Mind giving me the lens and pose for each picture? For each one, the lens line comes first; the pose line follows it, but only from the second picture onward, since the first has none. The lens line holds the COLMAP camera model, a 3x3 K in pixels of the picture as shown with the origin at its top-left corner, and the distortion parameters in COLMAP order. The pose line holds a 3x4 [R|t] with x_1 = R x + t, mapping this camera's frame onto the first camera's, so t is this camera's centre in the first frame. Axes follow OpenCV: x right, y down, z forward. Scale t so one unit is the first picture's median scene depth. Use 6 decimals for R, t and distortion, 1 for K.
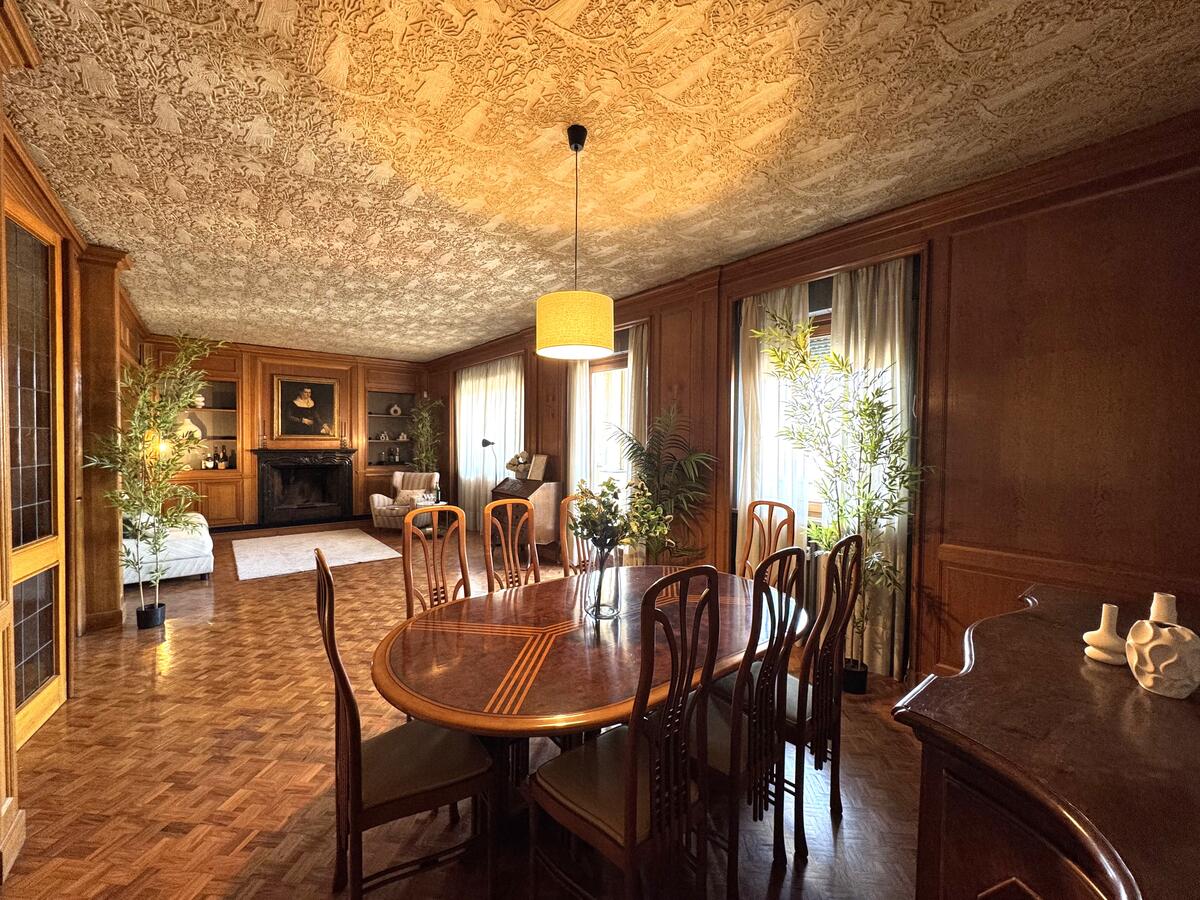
lens RADIAL K [[479.0, 0, 603.8], [0, 479.0, 447.8], [0, 0, 1]] dist [-0.001881, -0.000015]
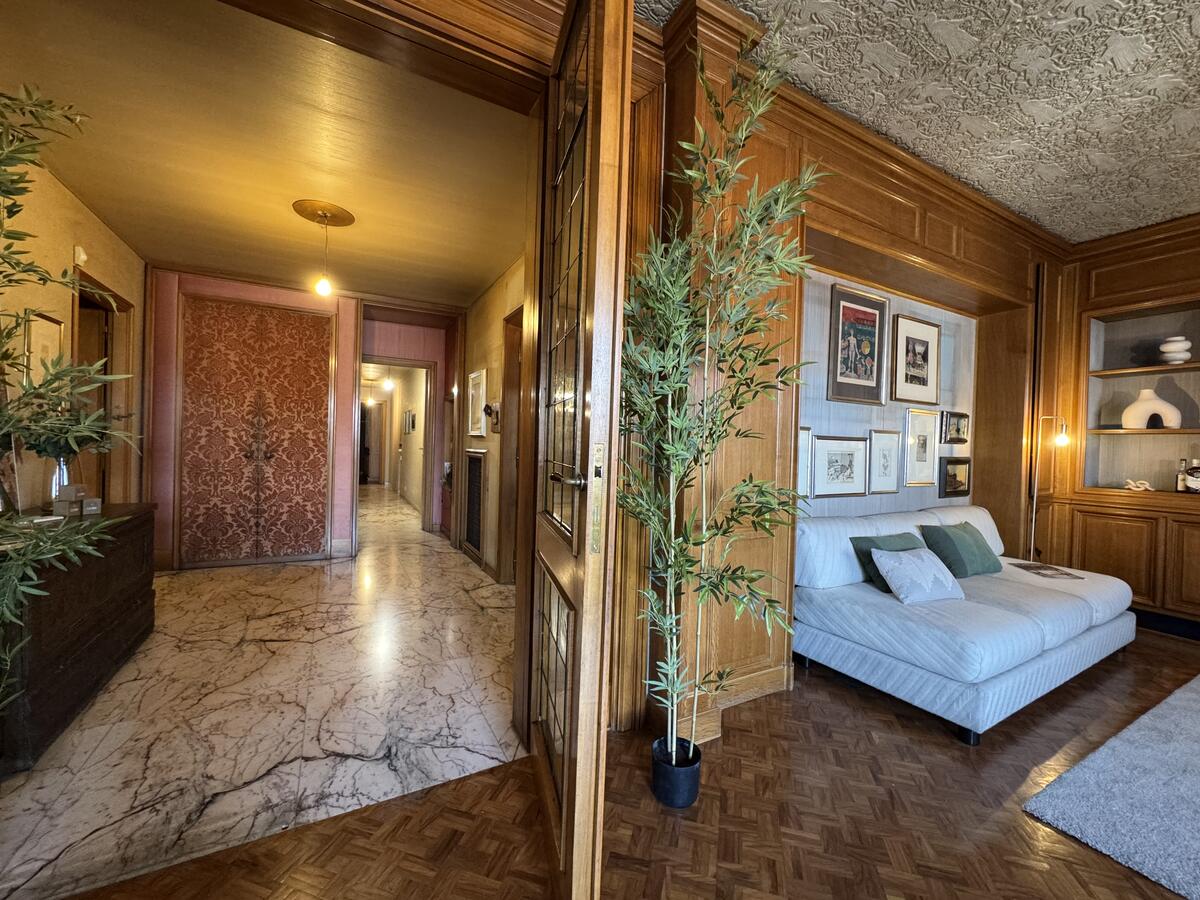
lens RADIAL K [[479.0, 0, 599.3], [0, 479.0, 451.3], [0, 0, 1]] dist [-0.001881, -0.000015]
pose [[-0.189197, -0.006844, -0.981915, -0.249513], [-0.046504, 0.998916, 0.001998, 0.029235], [0.980837, 0.046041, -0.189310, 0.500161]]
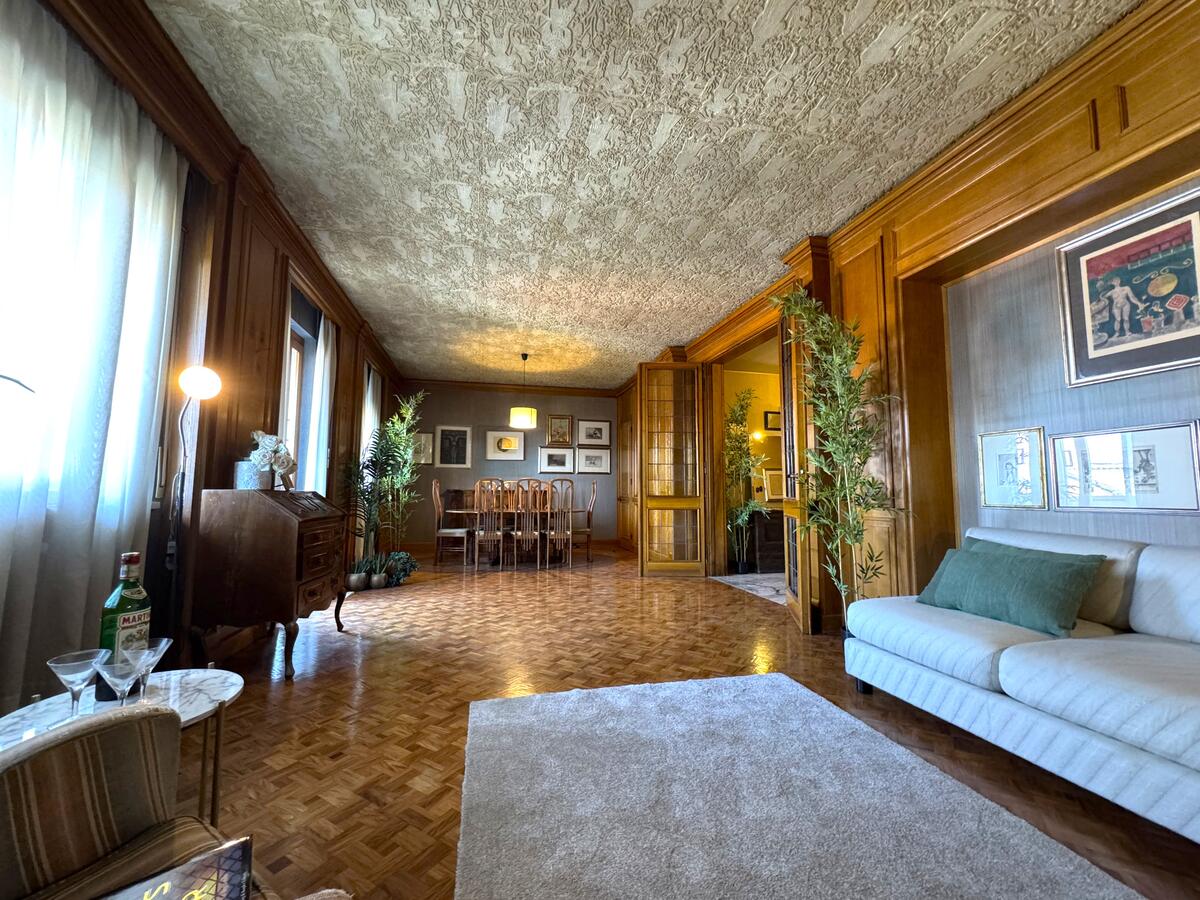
lens RADIAL K [[479.0, 0, 583.9], [0, 479.0, 451.1], [0, 0, 1]] dist [-0.001881, -0.000015]
pose [[-0.882230, 0.022582, 0.470277, -0.538213], [-0.010106, 0.997711, -0.066868, 0.044622], [-0.470710, -0.063745, -0.879982, 1.033558]]
